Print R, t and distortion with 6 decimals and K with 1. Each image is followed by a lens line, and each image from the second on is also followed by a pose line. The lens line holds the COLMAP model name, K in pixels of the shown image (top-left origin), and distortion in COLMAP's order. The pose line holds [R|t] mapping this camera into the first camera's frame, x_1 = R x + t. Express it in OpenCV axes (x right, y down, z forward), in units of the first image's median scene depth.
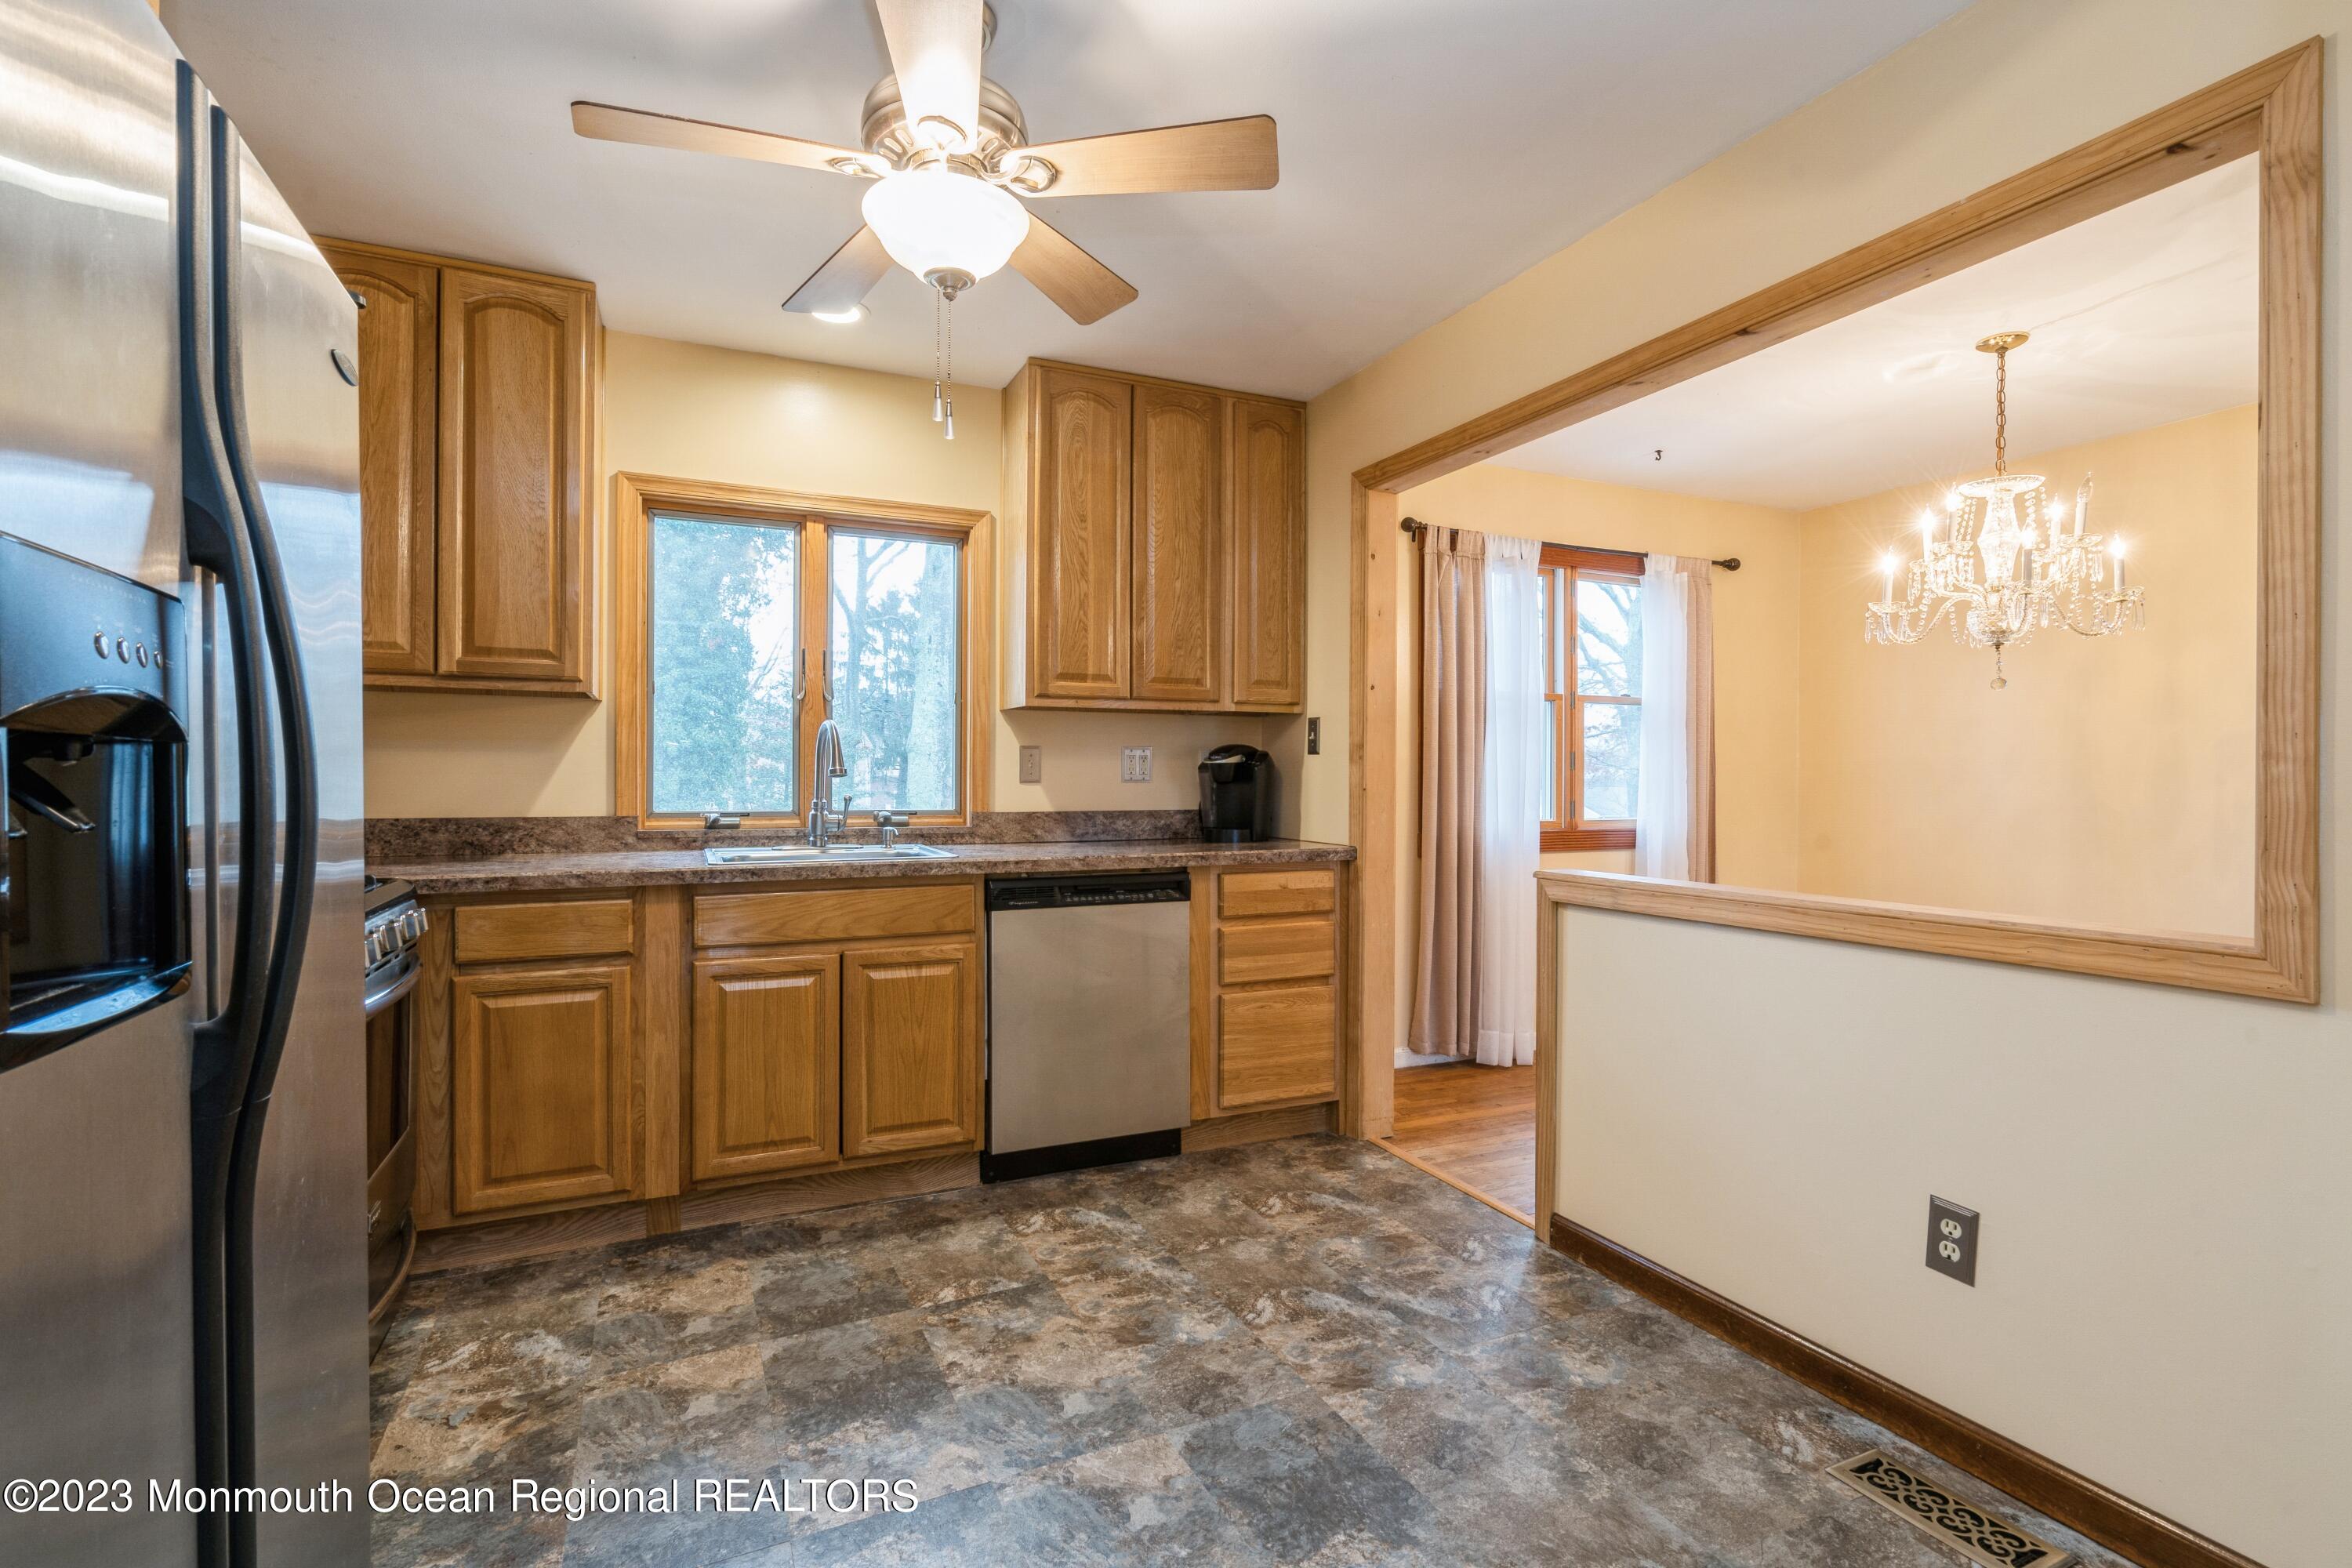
lens RADIAL K [[1071.8, 0, 1171.1], [0, 1071.8, 779.7], [0, 0, 1]] dist [-0.002716, 0.001357]
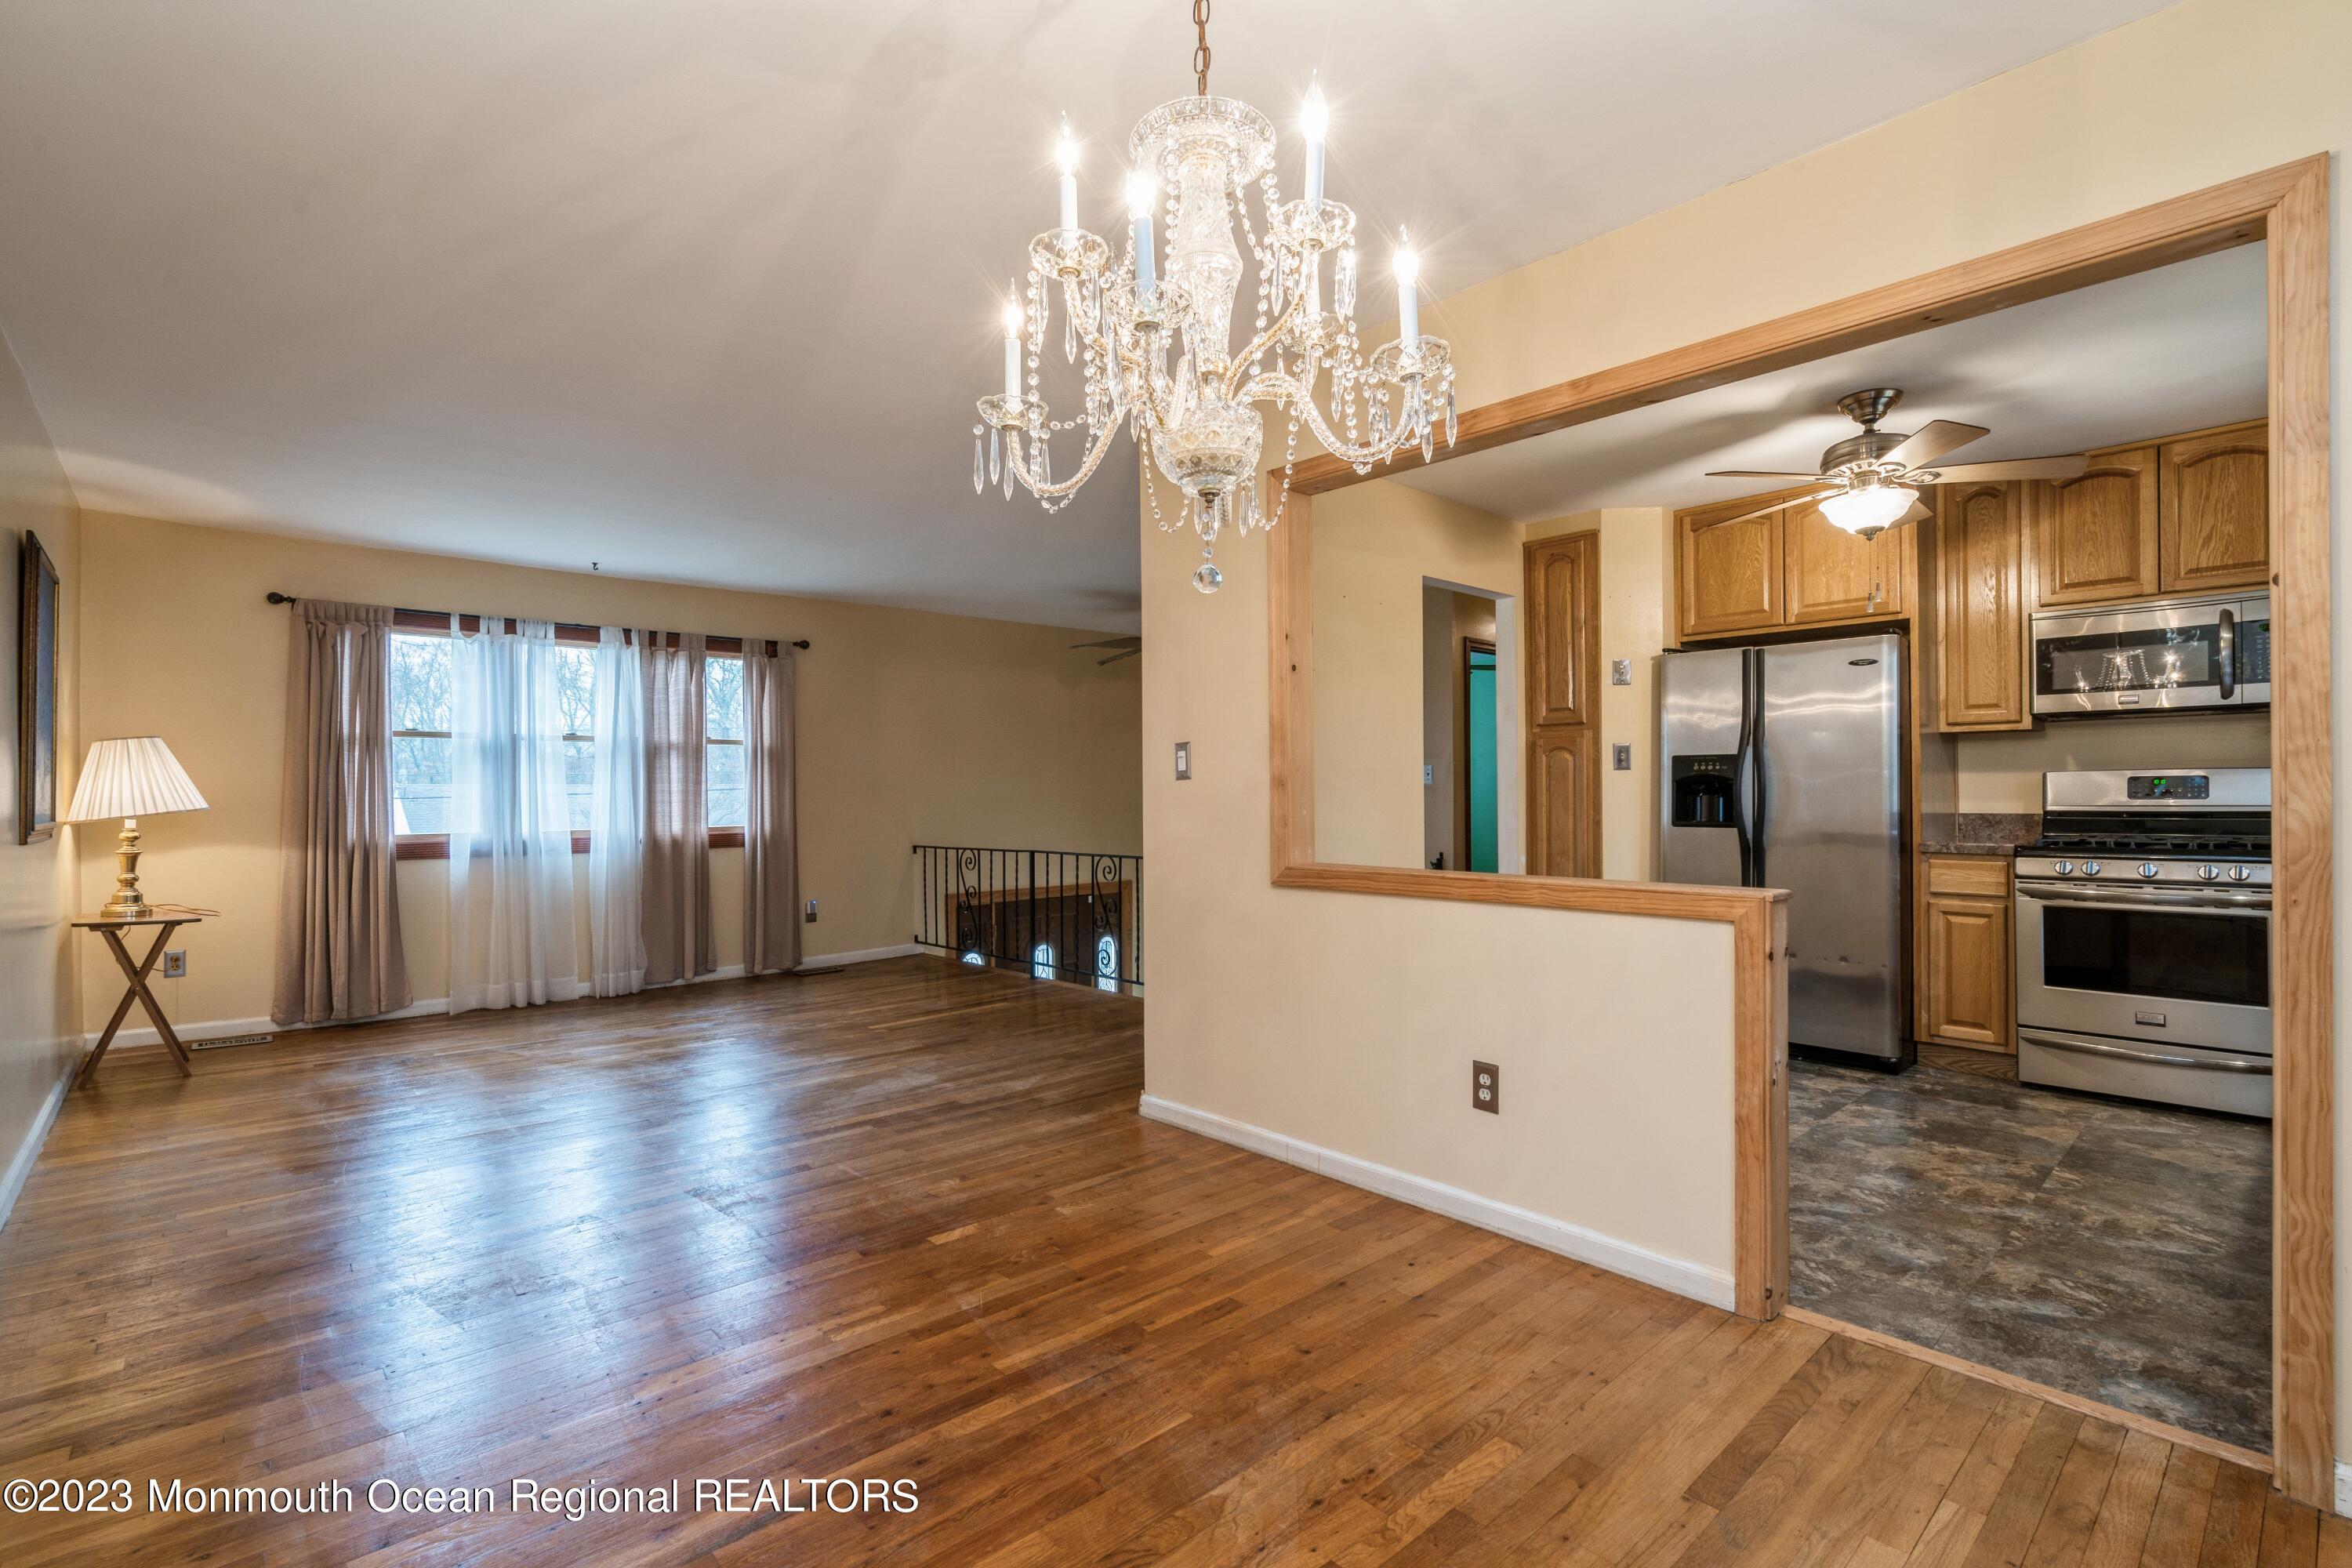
lens RADIAL K [[1071.8, 0, 1170.7], [0, 1071.8, 790.8], [0, 0, 1]] dist [-0.002716, 0.001357]
pose [[-0.952962, 0.002690, -0.303079, 1.065501], [0.003495, 0.999992, -0.002114, 0.004095], [0.303071, -0.003074, -0.952963, 1.648221]]
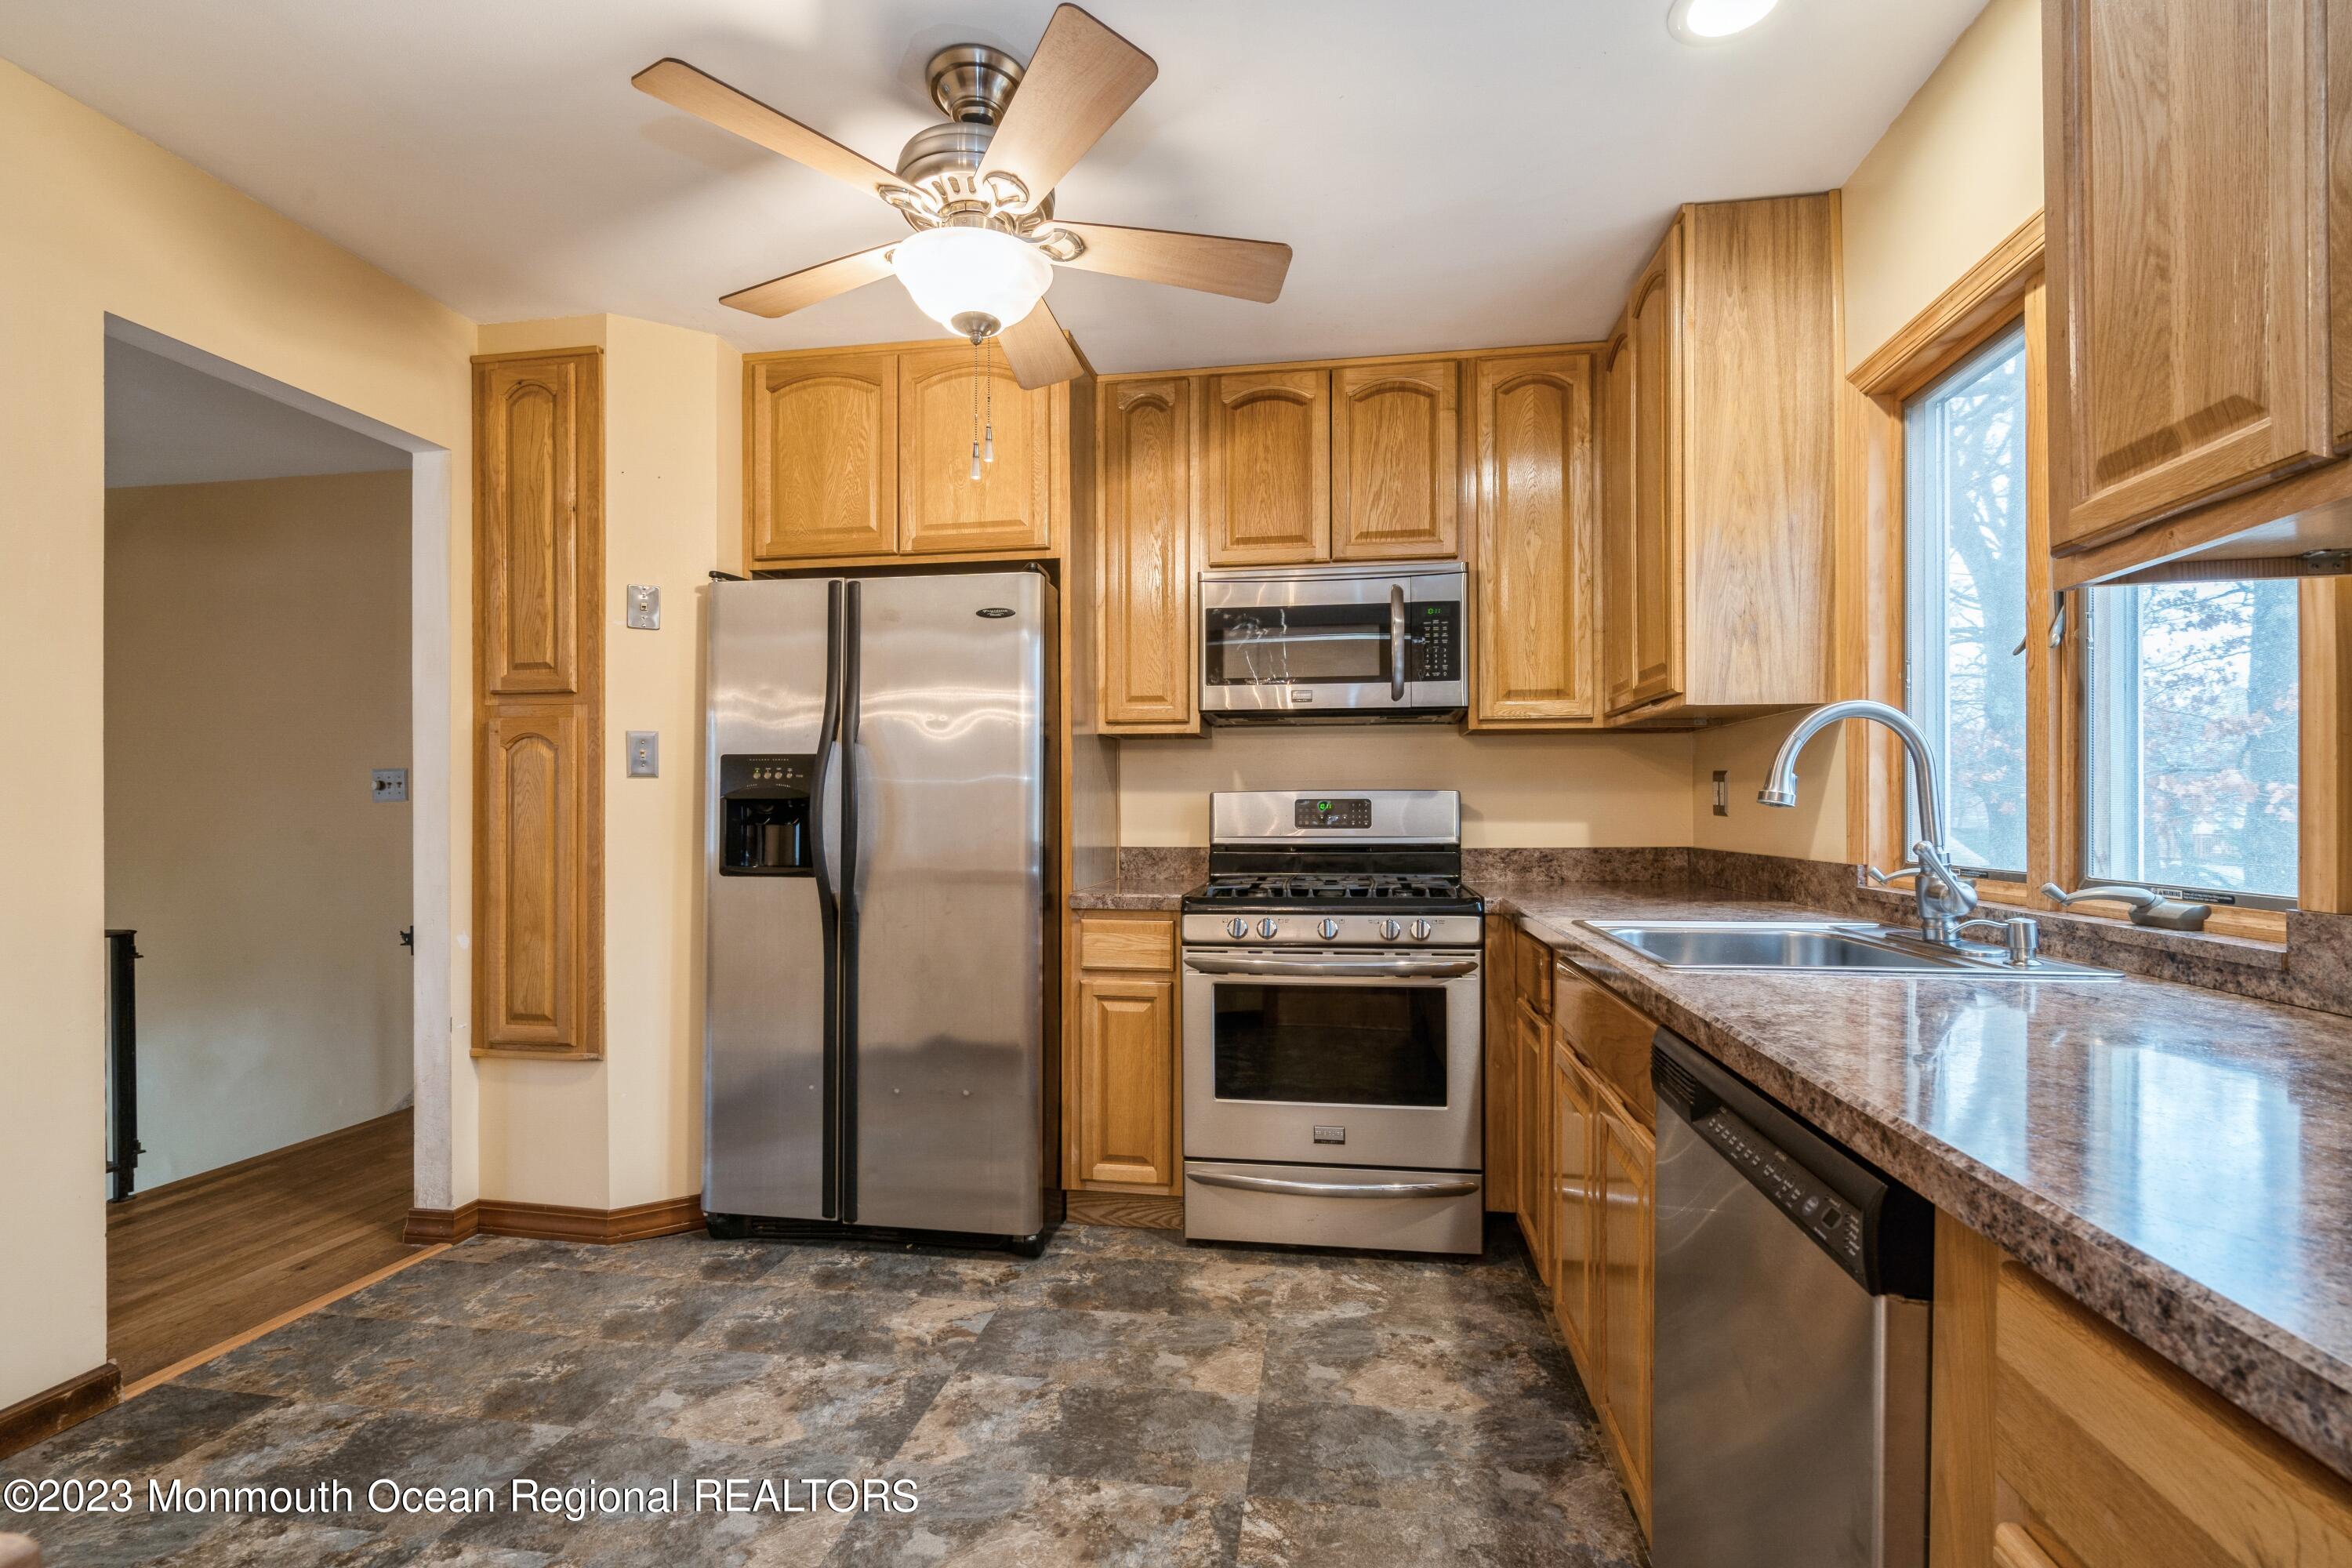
lens RADIAL K [[1071.8, 0, 1171.7], [0, 1071.8, 807.3], [0, 0, 1]] dist [-0.002716, 0.001357]
pose [[-0.558182, -0.006190, -0.829696, 0.361359], [-0.001349, 0.999978, -0.006553, 0.002216], [0.829718, -0.002538, -0.558177, 1.155342]]
